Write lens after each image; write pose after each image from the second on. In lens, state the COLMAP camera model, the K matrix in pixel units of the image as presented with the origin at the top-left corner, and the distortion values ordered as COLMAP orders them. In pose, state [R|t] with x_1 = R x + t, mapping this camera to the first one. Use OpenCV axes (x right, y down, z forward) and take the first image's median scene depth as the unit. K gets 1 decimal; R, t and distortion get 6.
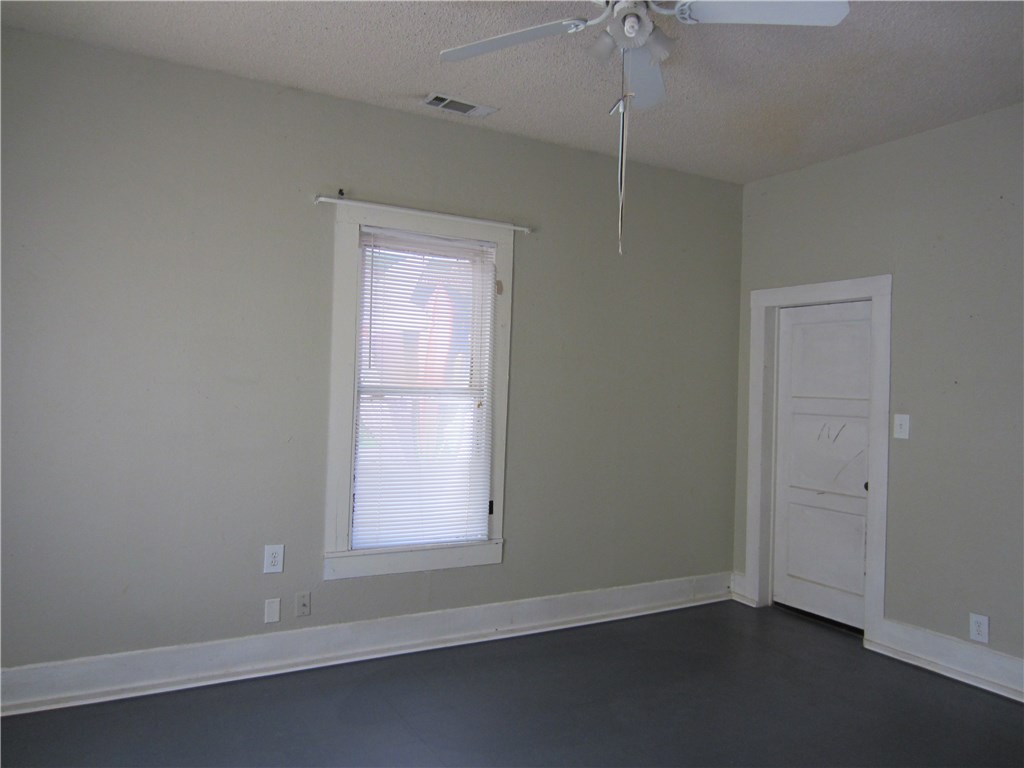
lens RADIAL K [[724.8, 0, 512.0], [0, 724.8, 384.0], [0, 0, 1]] dist [-0.034826, 0.024515]
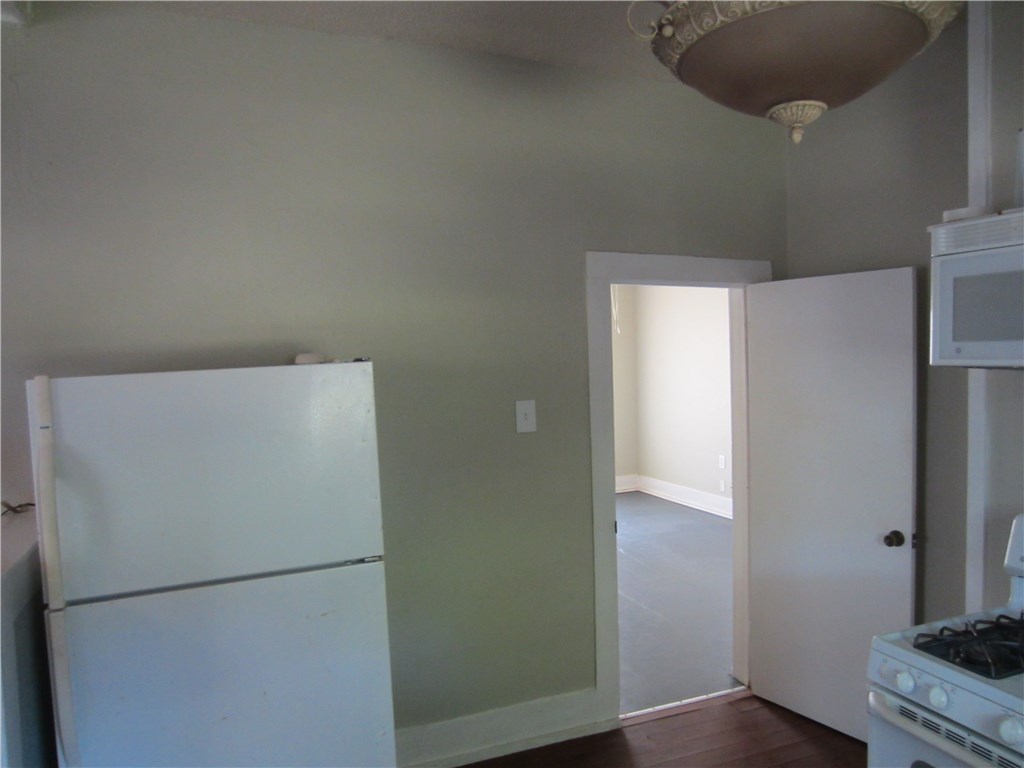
lens RADIAL K [[724.8, 0, 512.0], [0, 724.8, 384.0], [0, 0, 1]] dist [-0.034826, 0.024515]
pose [[-0.118838, 0.023656, -0.992632, 1.694034], [0.027573, 0.999409, 0.020516, -0.044098], [0.992531, -0.024932, -0.119420, 0.589765]]
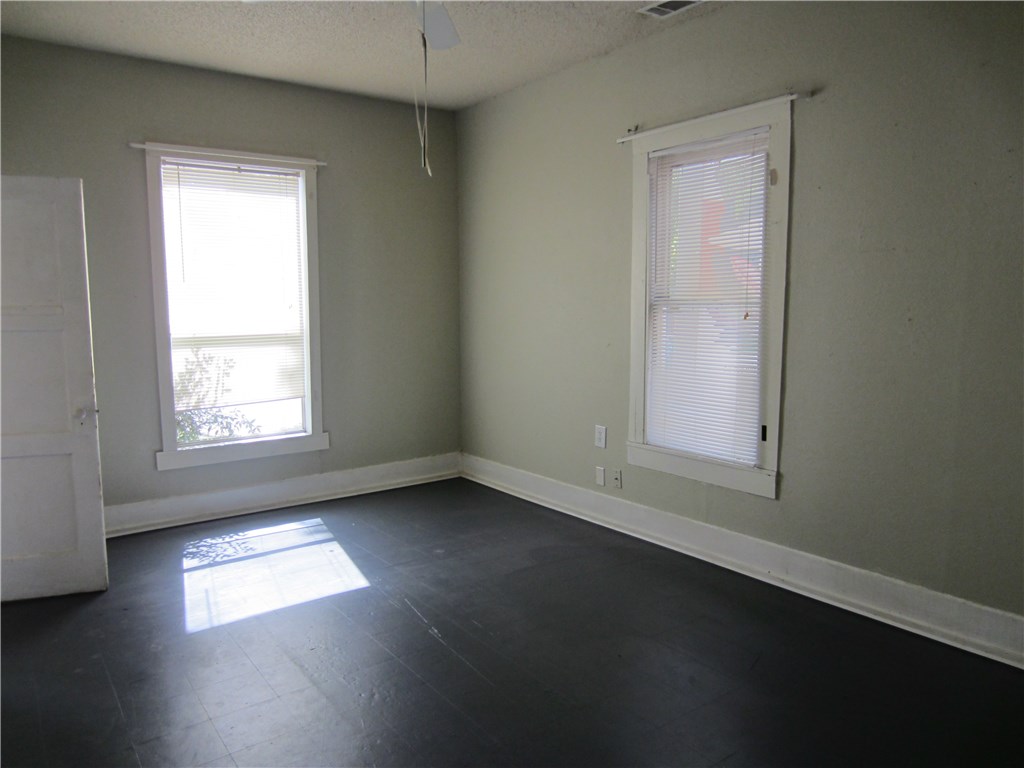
lens RADIAL K [[724.8, 0, 512.0], [0, 724.8, 384.0], [0, 0, 1]] dist [-0.034826, 0.024515]
pose [[0.132786, 0.079827, -0.987925, 0.842852], [0.012622, 0.996534, 0.082219, 0.036885], [0.991064, -0.023387, 0.131318, 0.617189]]
